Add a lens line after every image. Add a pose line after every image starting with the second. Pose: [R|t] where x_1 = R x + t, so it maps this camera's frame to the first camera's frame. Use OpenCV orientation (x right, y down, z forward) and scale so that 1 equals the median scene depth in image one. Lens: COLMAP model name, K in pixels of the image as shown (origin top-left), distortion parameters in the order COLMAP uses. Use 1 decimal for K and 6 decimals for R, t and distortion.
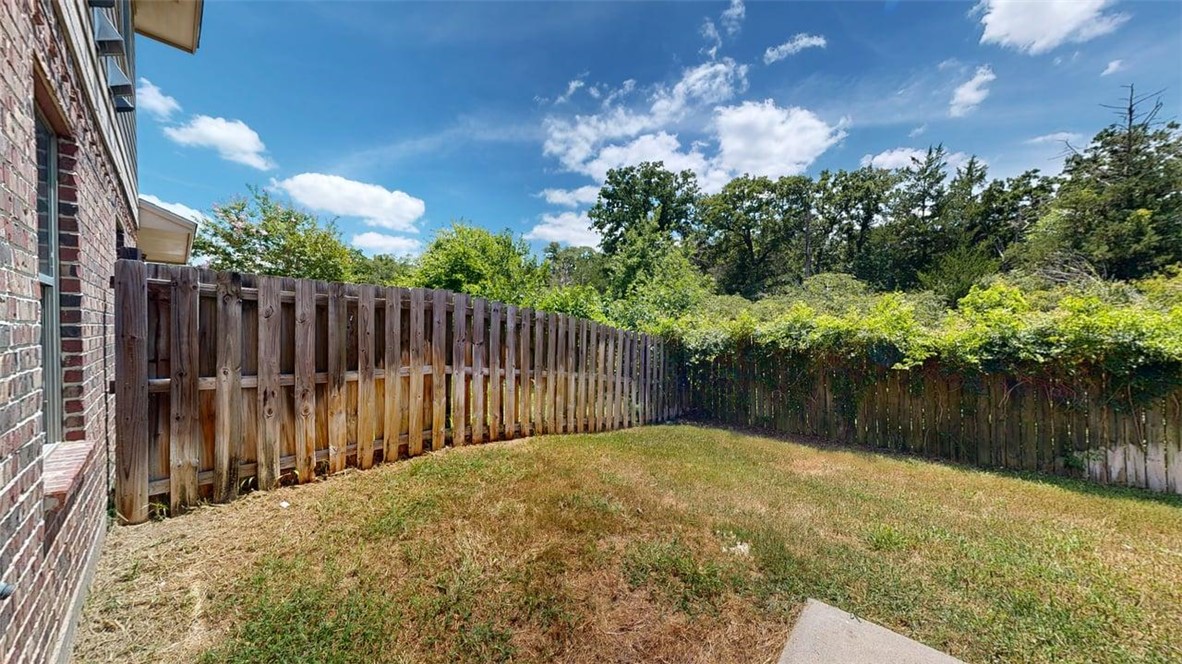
lens RADIAL K [[433.5, 0, 591.0], [0, 433.5, 334.1], [0, 0, 1]] dist [-0.000356, 0.000081]
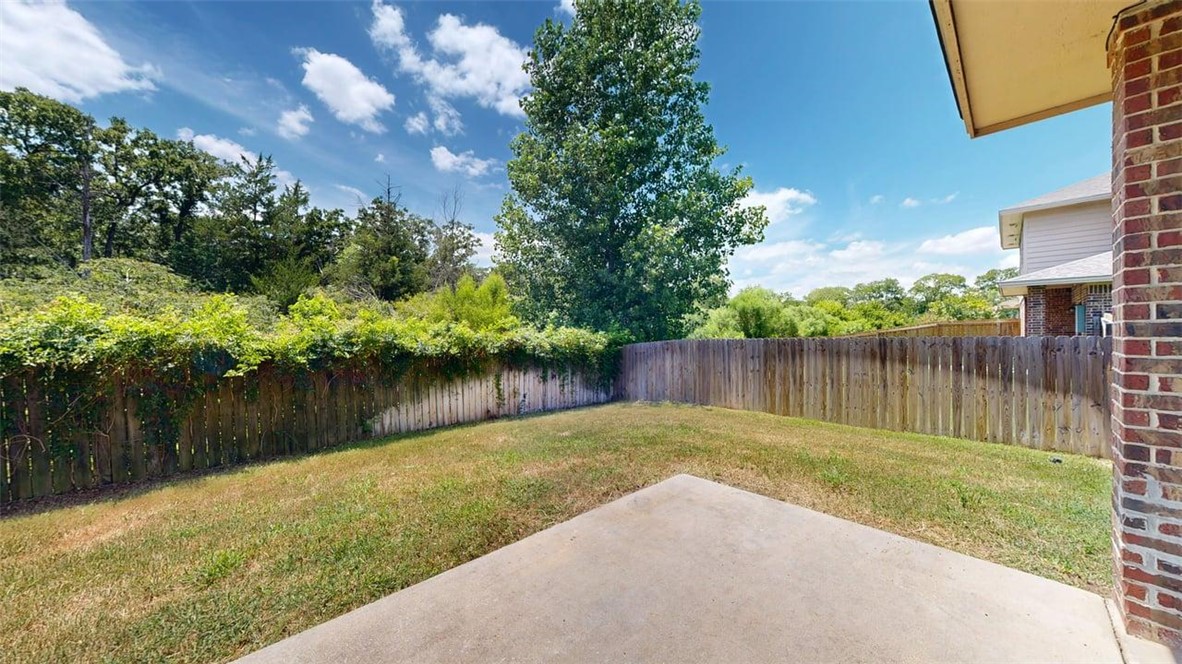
lens RADIAL K [[433.5, 0, 591.0], [0, 433.5, 334.1], [0, 0, 1]] dist [-0.000356, 0.000081]
pose [[-0.034108, -0.004962, 0.999406, -0.257538], [0.017741, 0.999827, 0.005570, -0.001662], [-0.999261, 0.017921, -0.034014, 0.266678]]
